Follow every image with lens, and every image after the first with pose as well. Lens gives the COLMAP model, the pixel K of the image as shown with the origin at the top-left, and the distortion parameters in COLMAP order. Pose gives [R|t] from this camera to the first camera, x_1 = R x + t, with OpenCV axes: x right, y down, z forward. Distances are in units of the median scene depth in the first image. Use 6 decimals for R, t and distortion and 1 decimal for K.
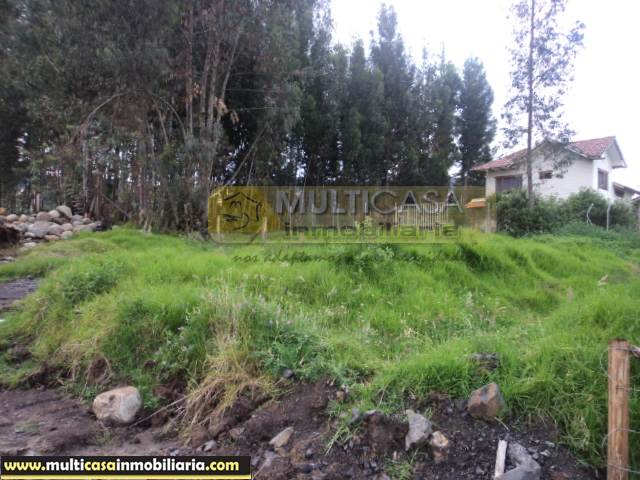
lens RADIAL K [[516.8, 0, 321.0], [0, 516.8, 239.4], [0, 0, 1]] dist [-0.021079, -0.002361]
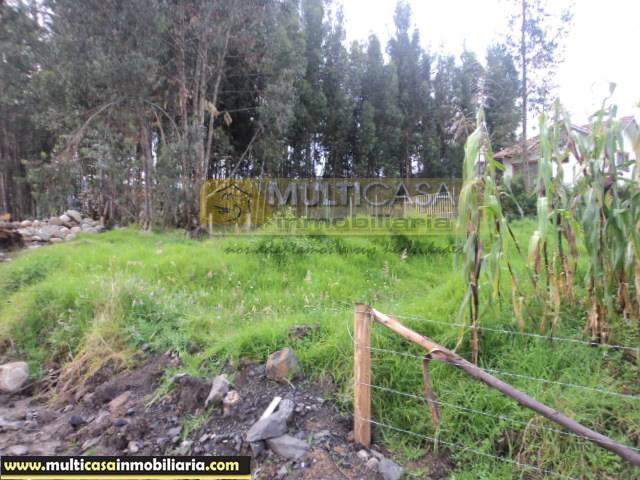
lens RADIAL K [[517.9, 0, 324.2], [0, 517.9, 239.1], [0, 0, 1]] dist [-0.017034, 0.018936]
pose [[0.995450, -0.036201, -0.088143, 0.135549], [0.036748, 0.999314, 0.004590, 0.010324], [0.087916, -0.007808, 0.996097, -0.029146]]
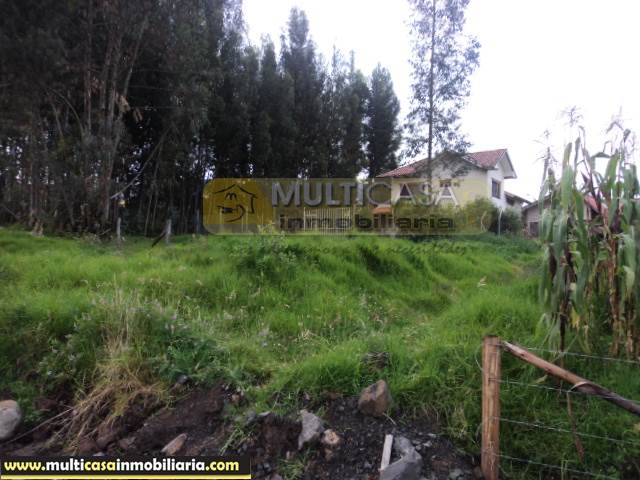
lens RADIAL K [[517.9, 0, 323.4], [0, 517.9, 239.0], [0, 0, 1]] dist [-0.017648, 0.004945]
pose [[0.984545, 0.006697, 0.175005, 0.007803], [-0.005221, 0.999947, -0.008892, 0.000074], [-0.175055, 0.007841, 0.984527, -0.005449]]
